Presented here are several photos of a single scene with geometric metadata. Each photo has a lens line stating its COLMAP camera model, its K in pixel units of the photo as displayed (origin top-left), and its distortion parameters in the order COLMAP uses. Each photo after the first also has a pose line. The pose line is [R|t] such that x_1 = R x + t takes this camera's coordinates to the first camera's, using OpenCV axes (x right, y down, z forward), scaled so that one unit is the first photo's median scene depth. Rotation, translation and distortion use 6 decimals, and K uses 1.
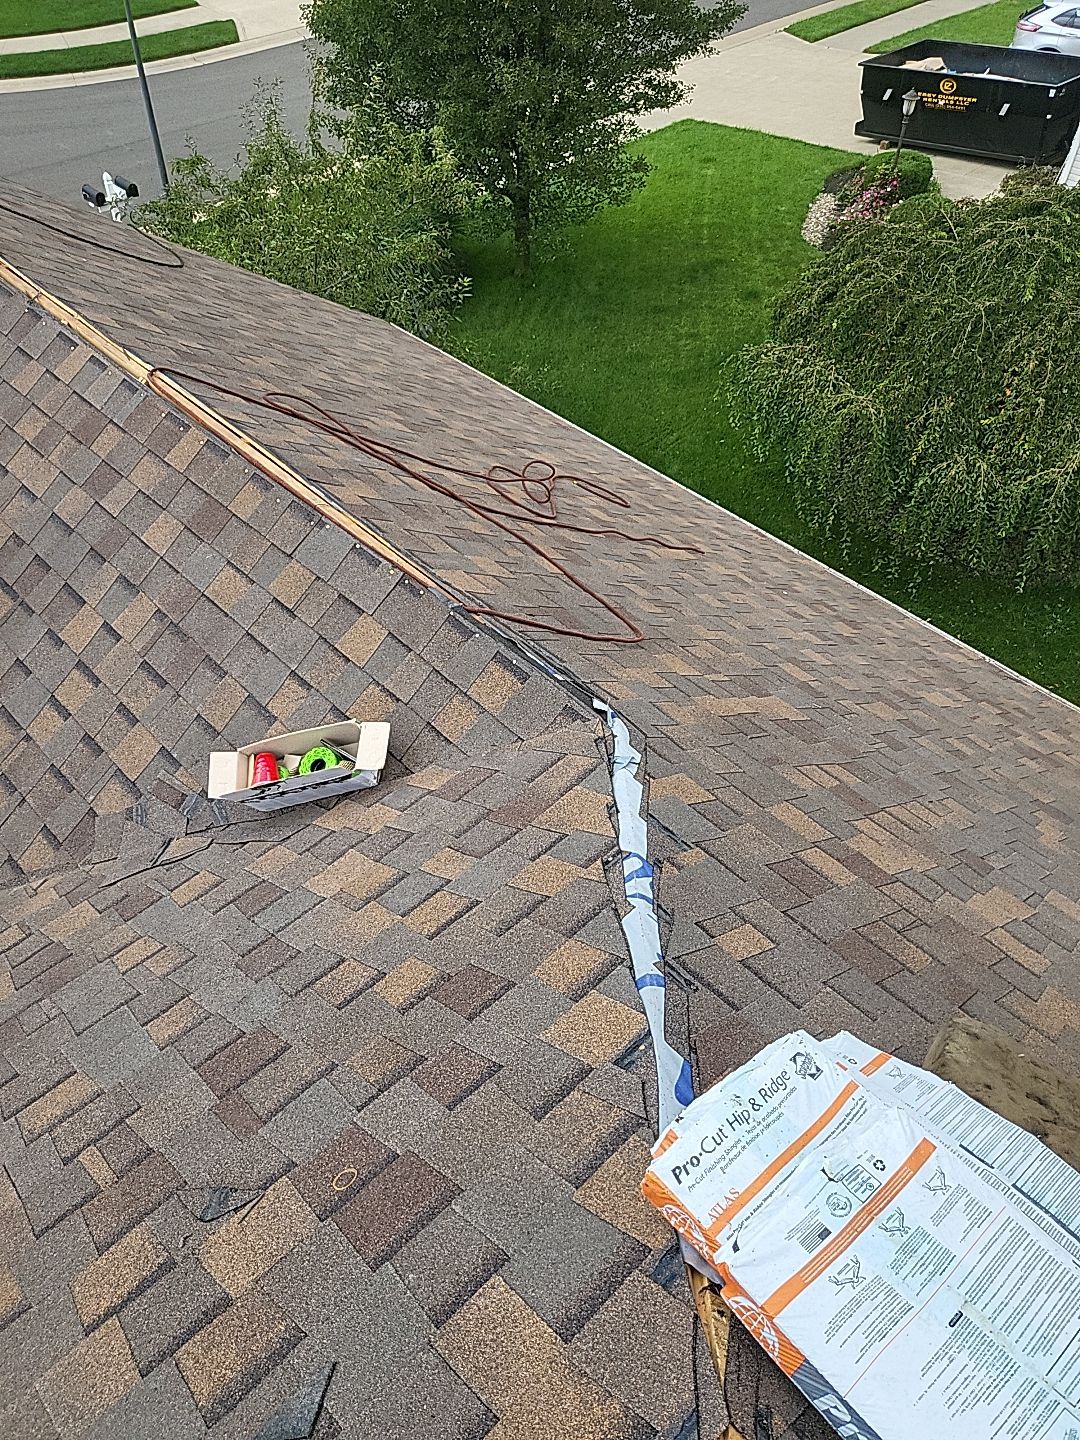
lens RADIAL K [[1105.2, 0, 540.0], [0, 1105.2, 720.0], [0, 0, 1]] dist [-0.047223, 0.080448]
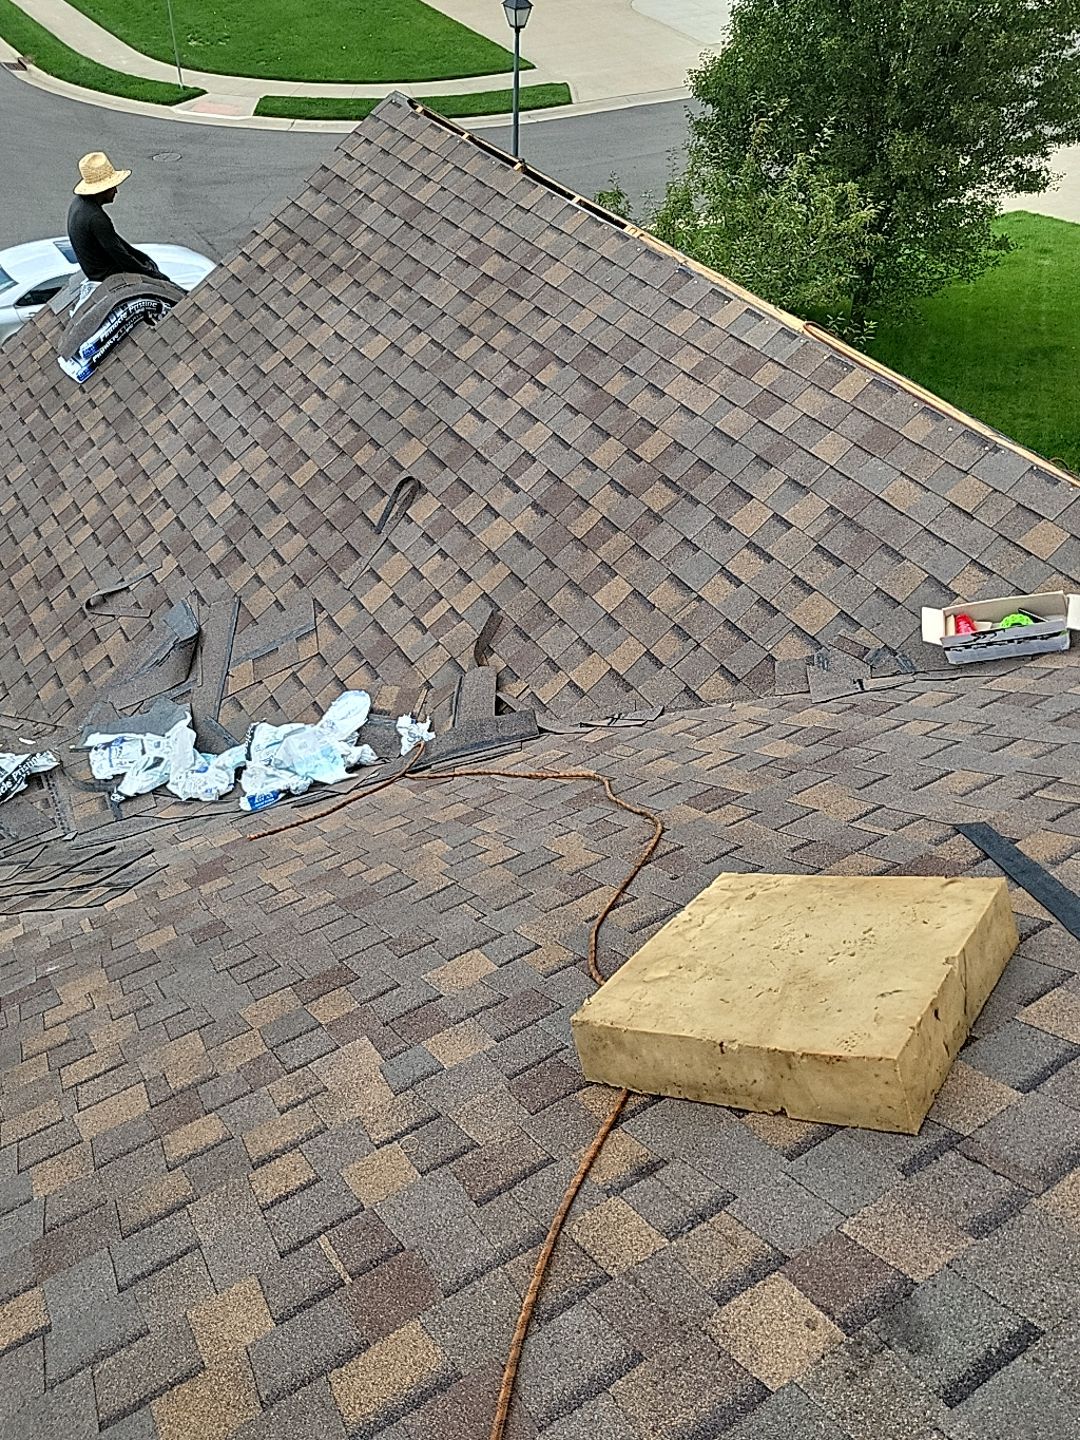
lens RADIAL K [[1184.0, 0, 540.0], [0, 1184.0, 720.0], [0, 0, 1]] dist [-0.014869, 0.008312]
pose [[0.979719, 0.146420, -0.136793, -0.387863], [-0.157624, 0.984650, -0.074962, 0.238496], [0.123717, 0.095003, 0.987759, -0.249995]]
